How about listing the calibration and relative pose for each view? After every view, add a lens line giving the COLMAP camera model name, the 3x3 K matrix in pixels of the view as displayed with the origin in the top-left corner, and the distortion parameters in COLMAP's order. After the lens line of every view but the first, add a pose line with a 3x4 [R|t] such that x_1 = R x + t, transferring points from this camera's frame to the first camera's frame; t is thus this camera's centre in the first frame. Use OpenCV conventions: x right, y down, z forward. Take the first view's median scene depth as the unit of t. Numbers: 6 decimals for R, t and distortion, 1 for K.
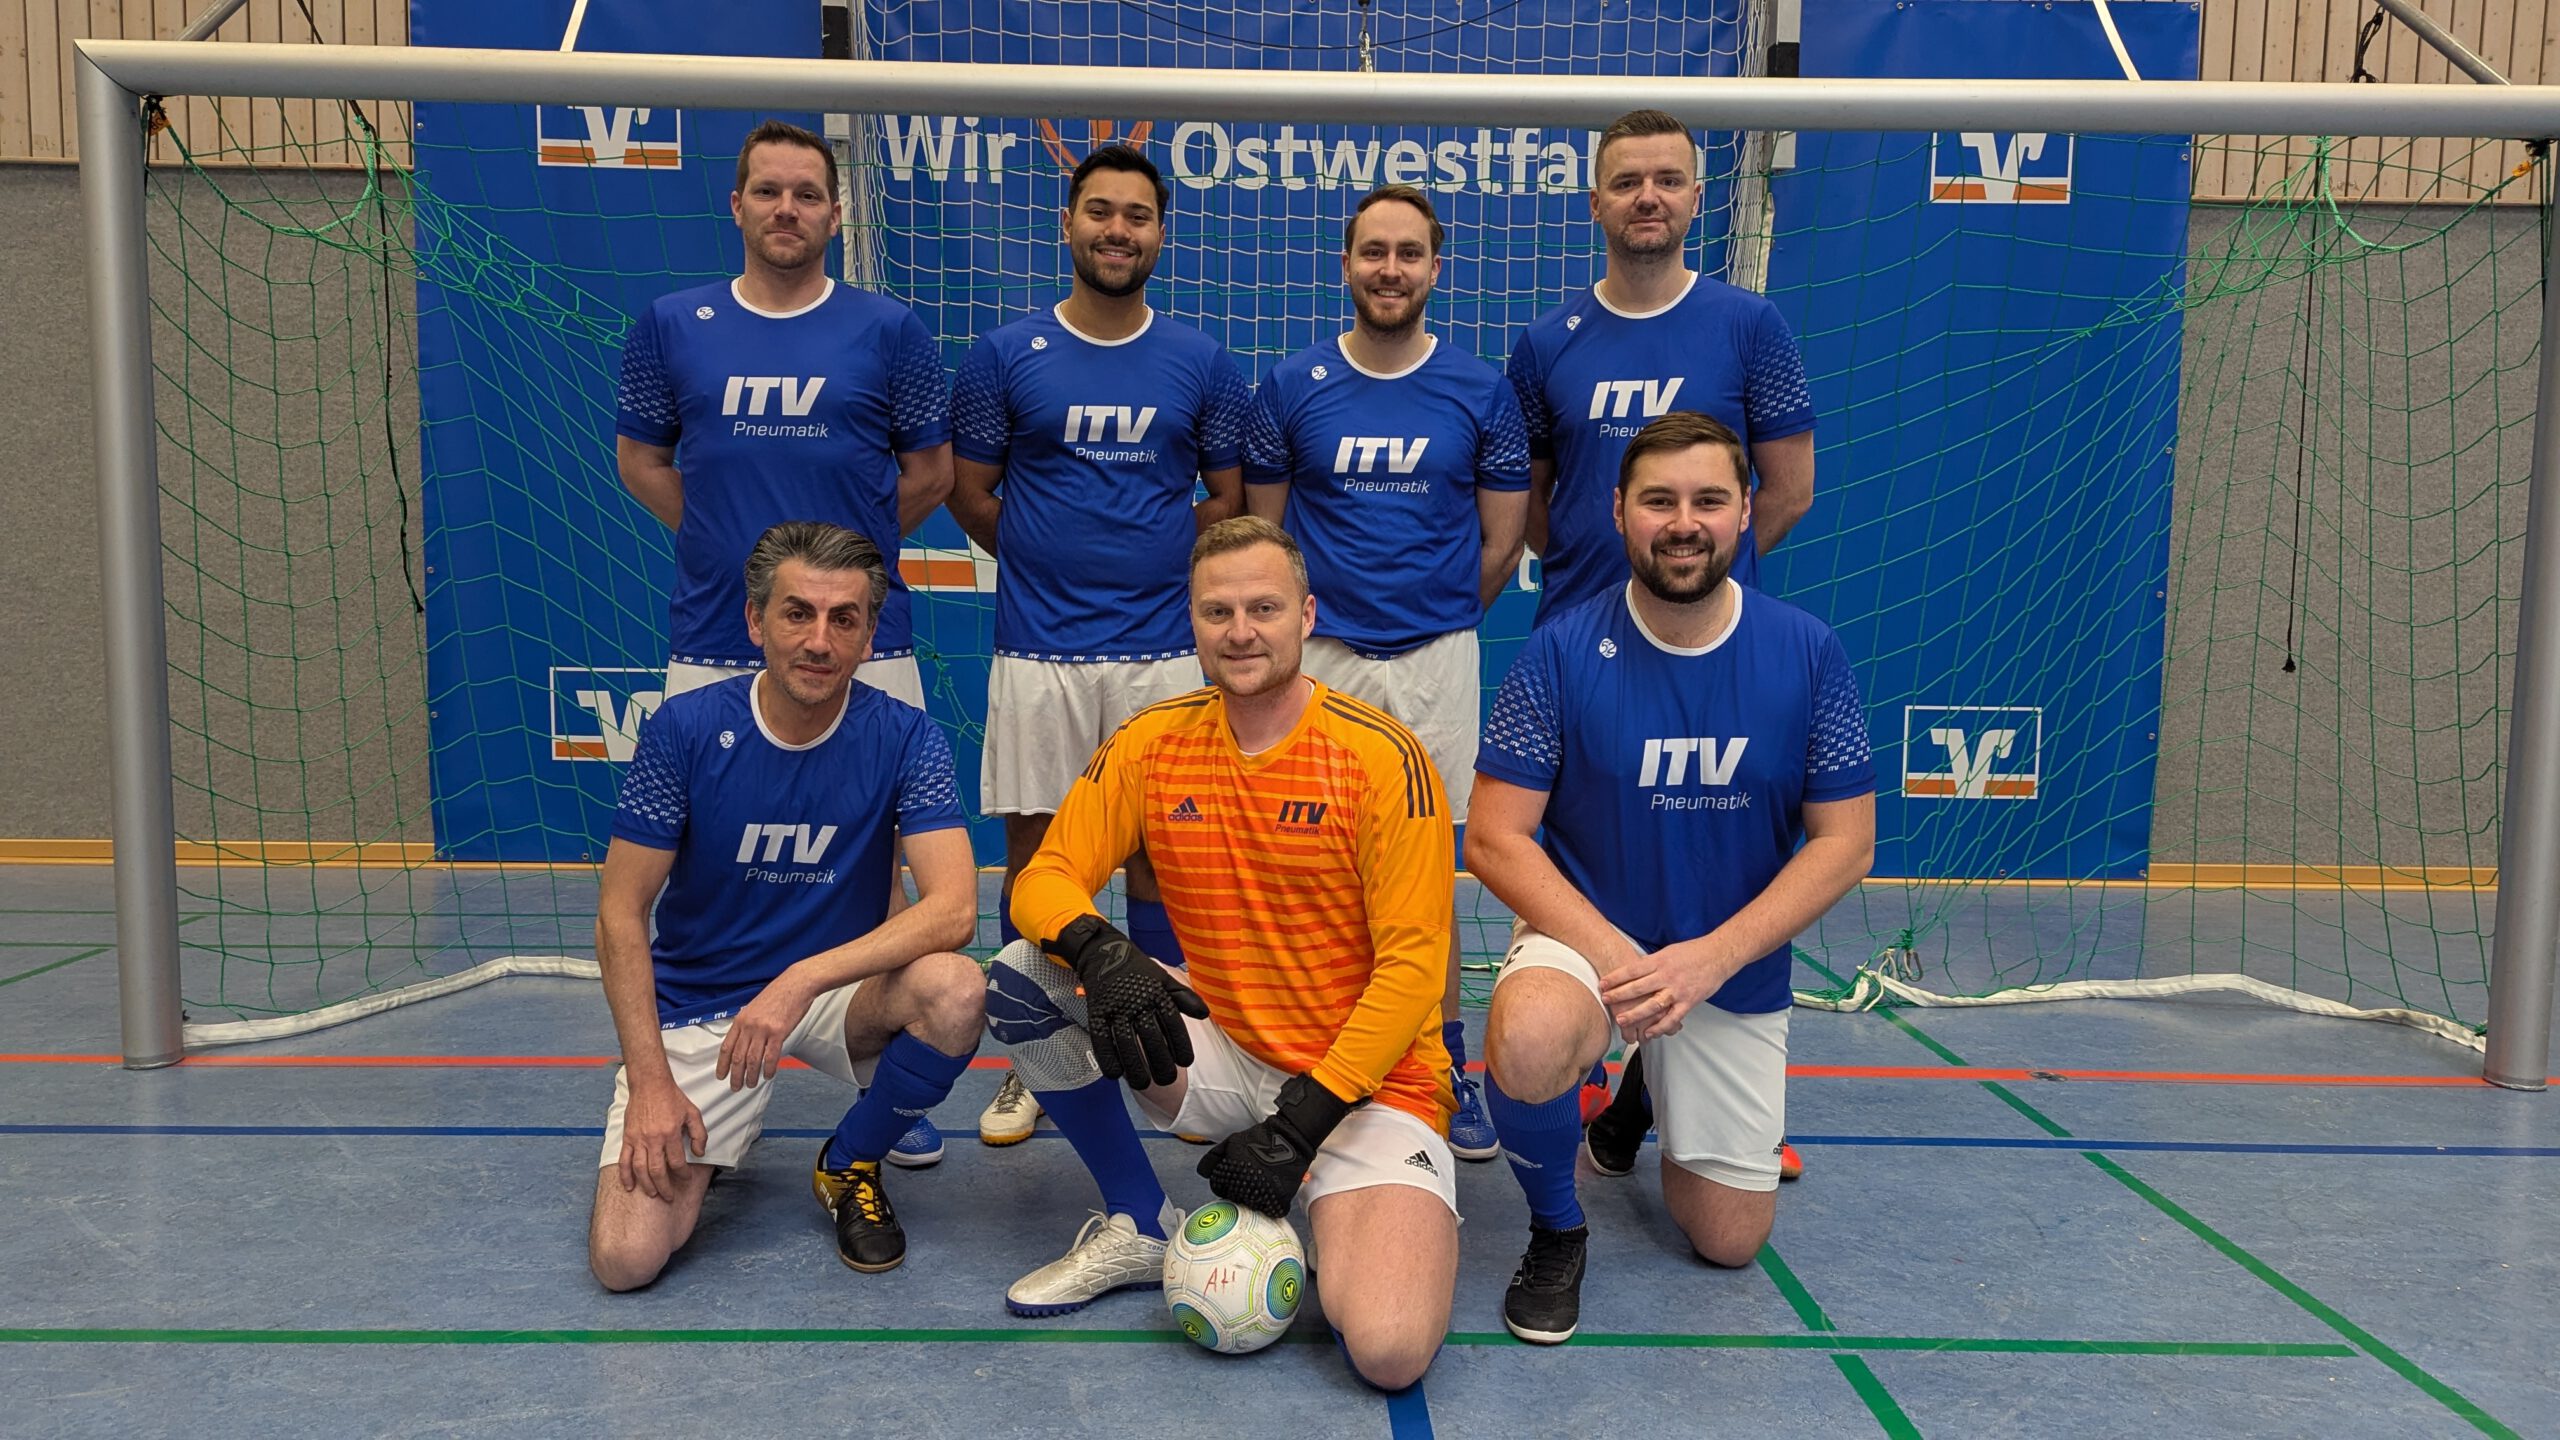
lens RADIAL K [[1793.5, 0, 1280.0], [0, 1793.5, 720.0], [0, 0, 1]] dist [0.064984, -0.056835]
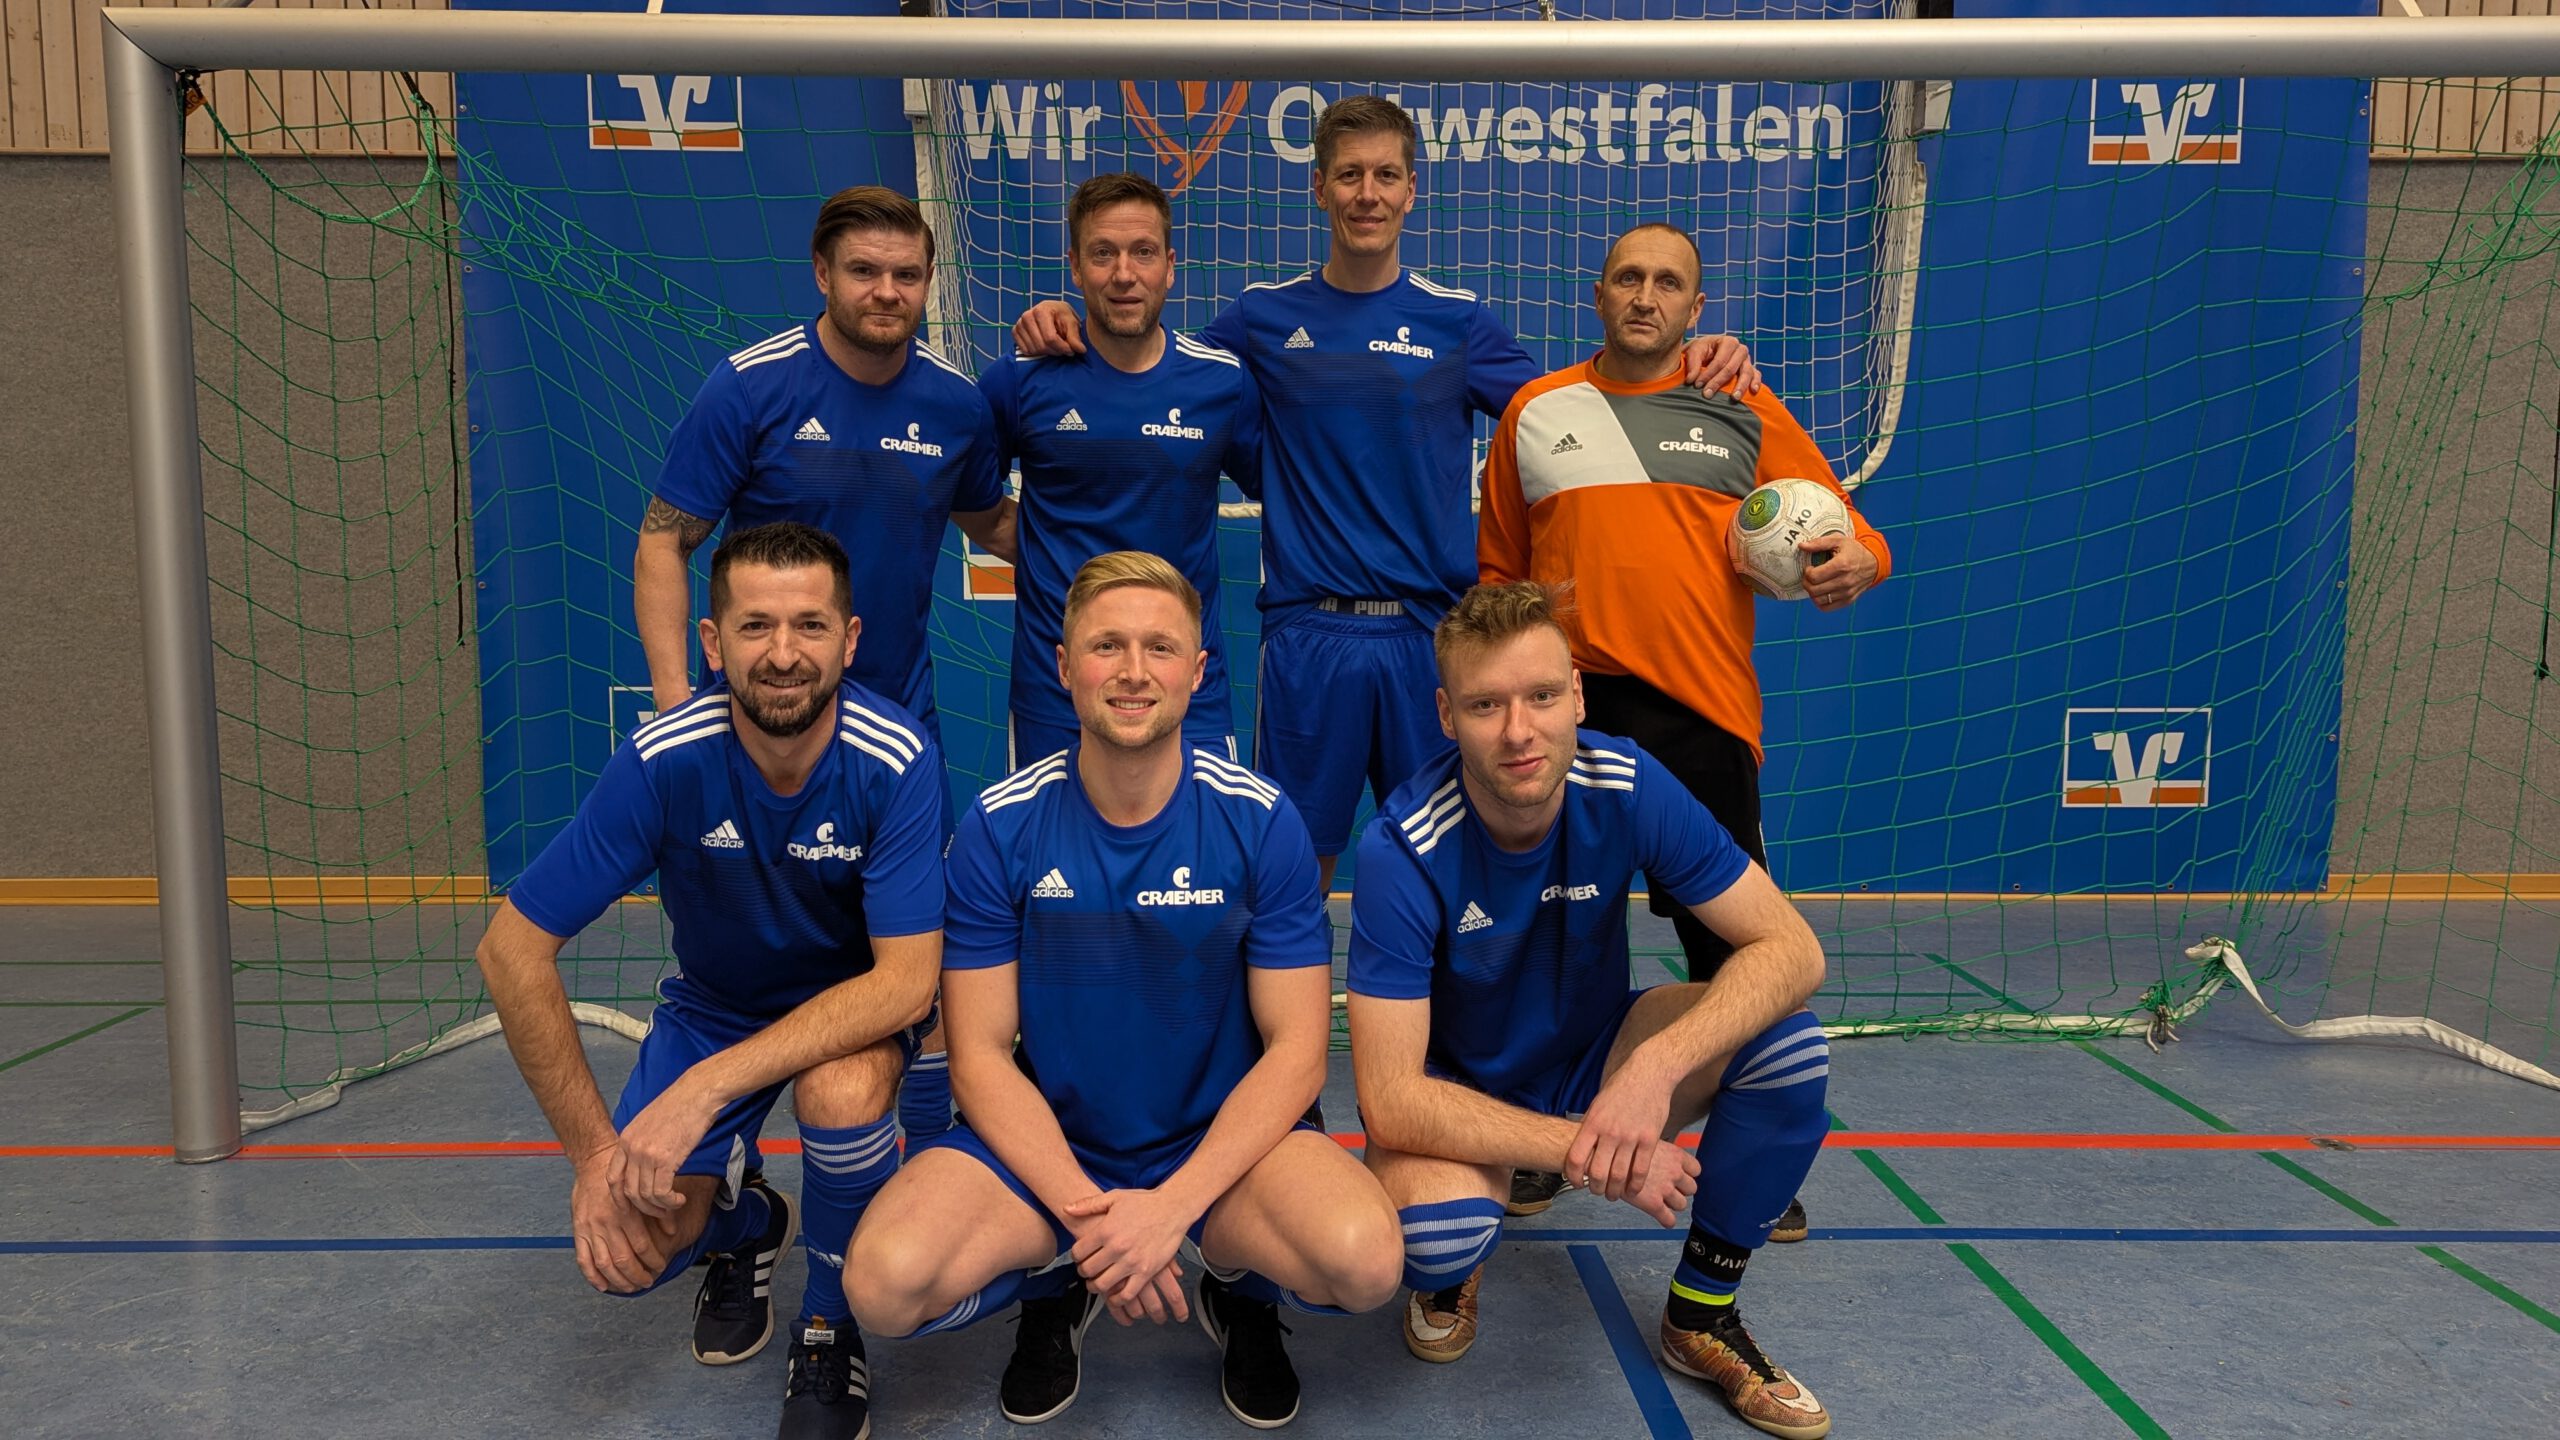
lens RADIAL K [[1799.7, 0, 1286.8], [0, 1799.7, 715.0], [0, 0, 1]] dist [0.065140, -0.057864]
pose [[0.999896, -0.013698, -0.004528, -0.051127], [0.013726, 0.999886, 0.006225, -0.016301], [0.004442, -0.006286, 0.999970, 0.066540]]
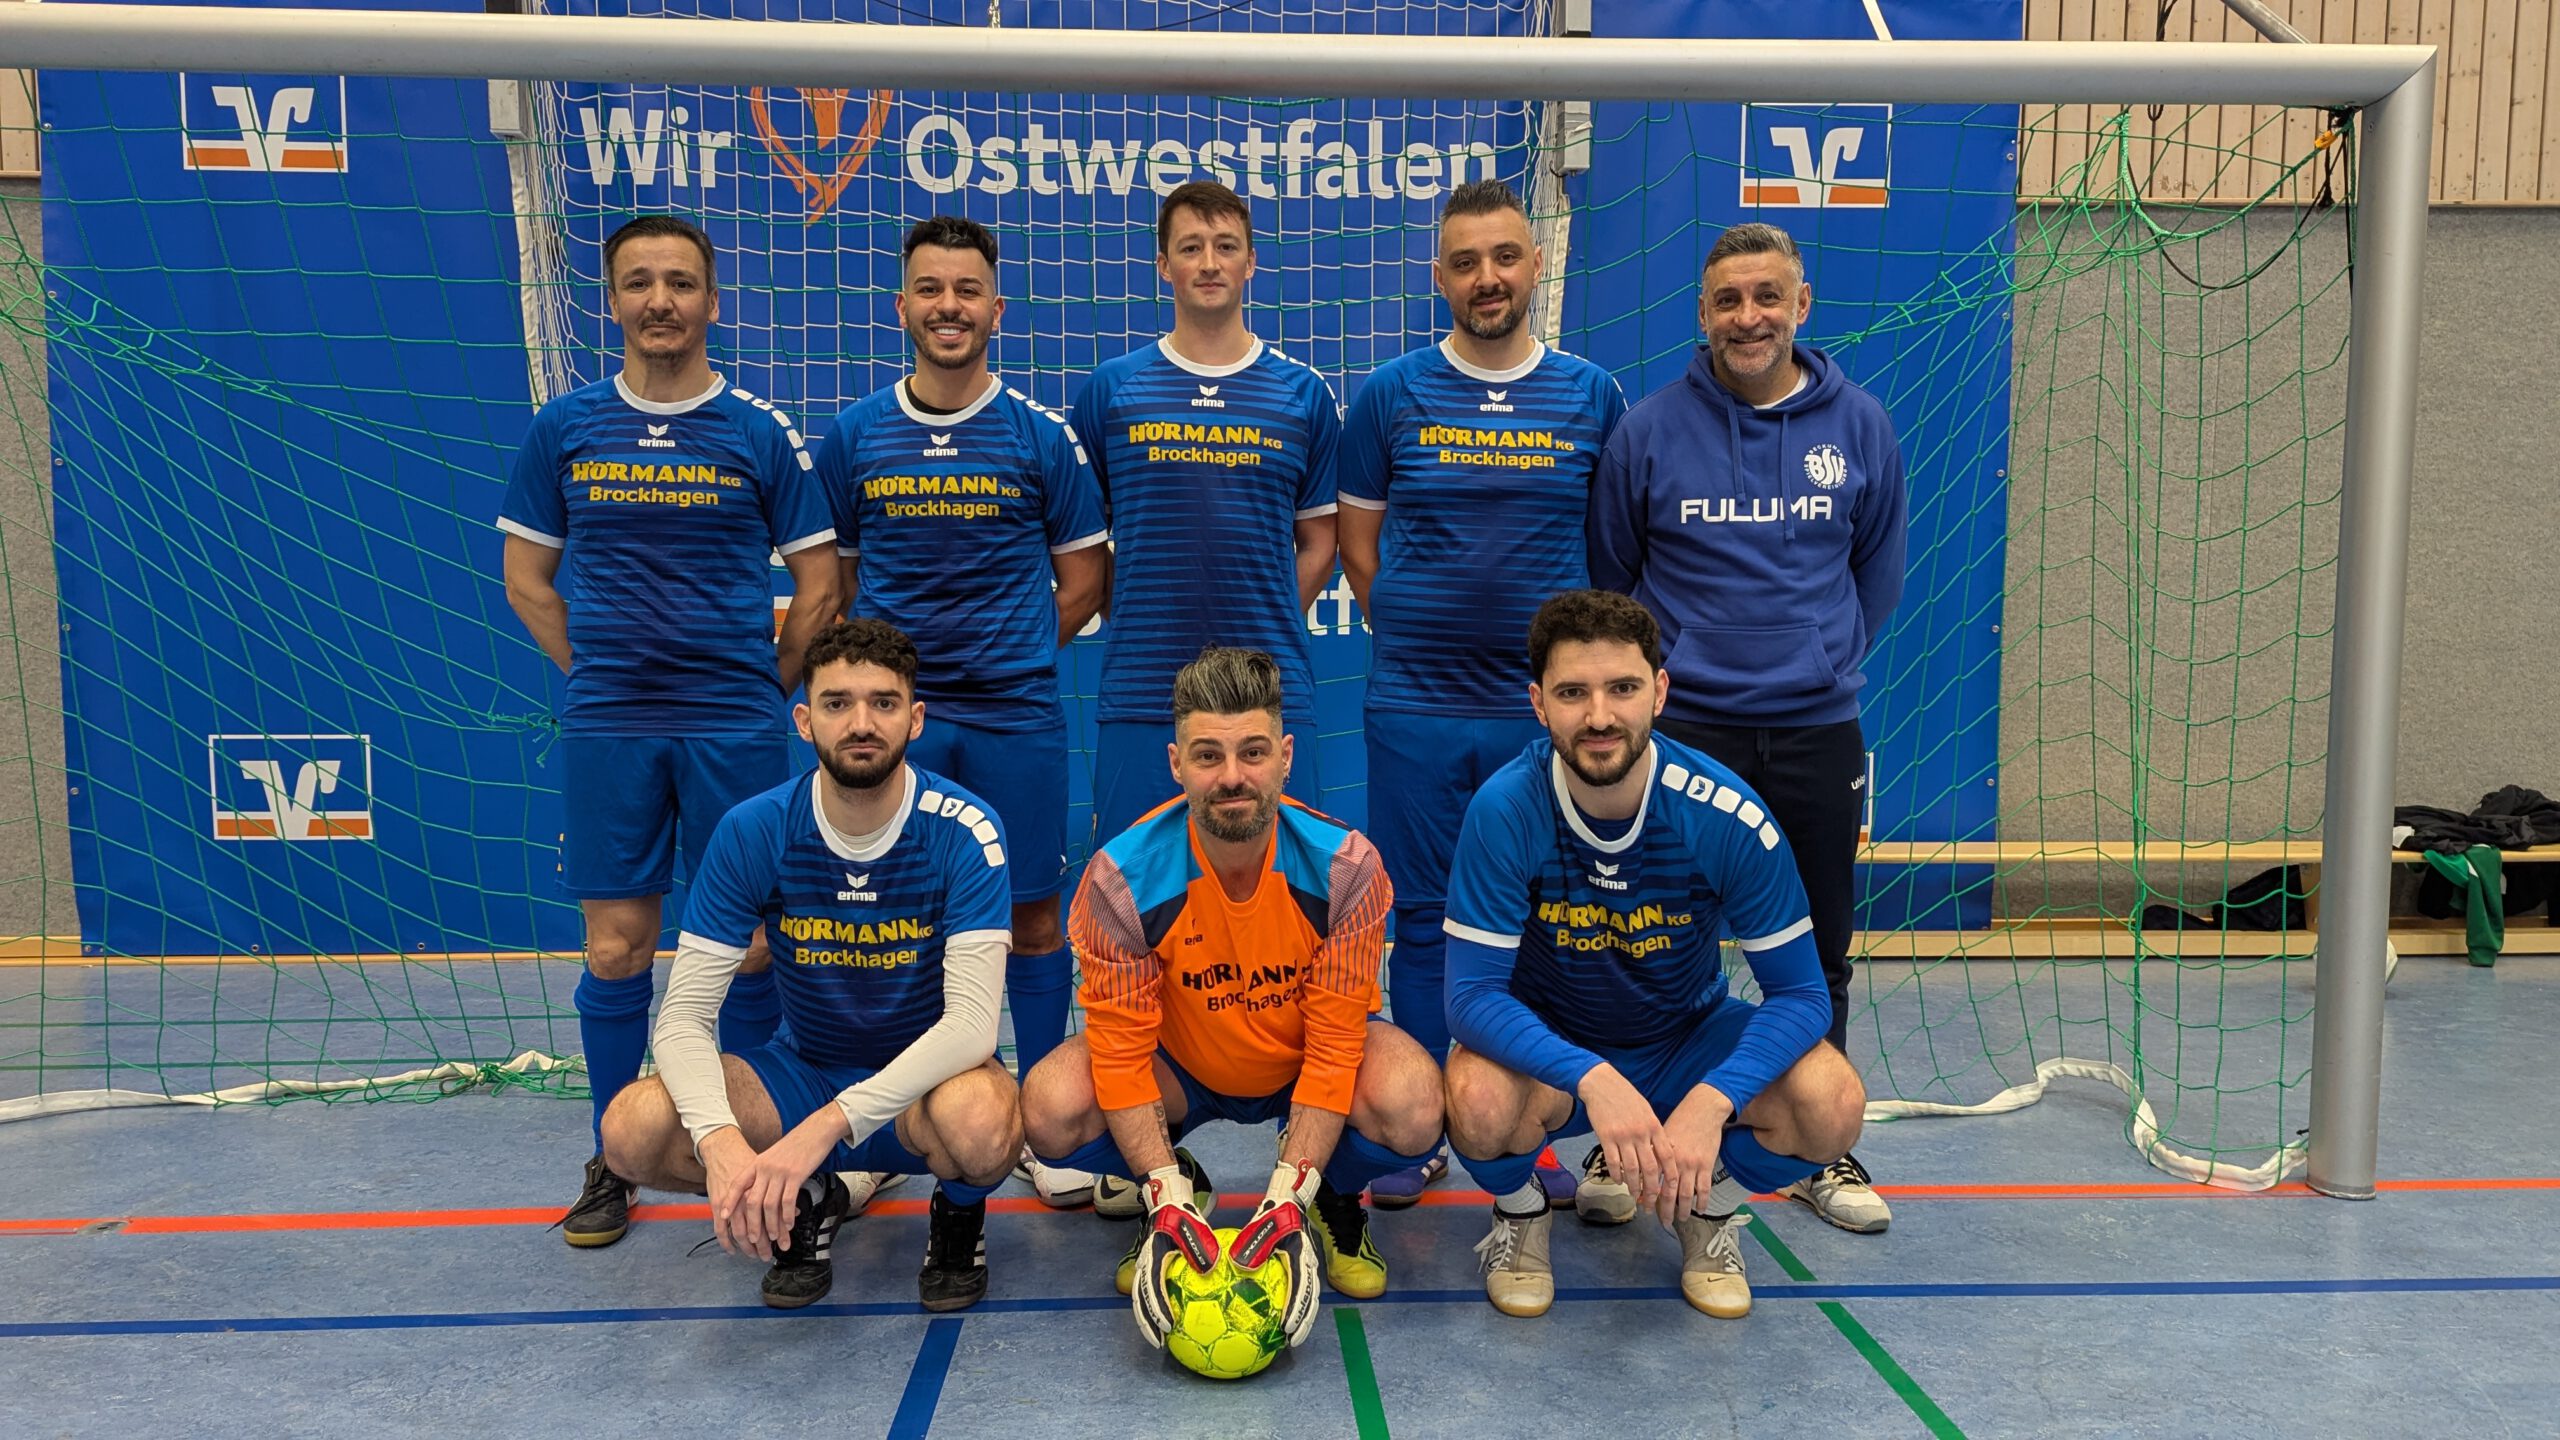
lens RADIAL K [[1804.6, 0, 1283.8], [0, 1804.6, 739.9], [0, 0, 1]] dist [0.063558, -0.057838]
pose [[0.999295, -0.015433, 0.034222, 0.093117], [0.015799, 0.999820, -0.010467, -0.009168], [-0.034054, 0.011000, 0.999359, 0.090378]]
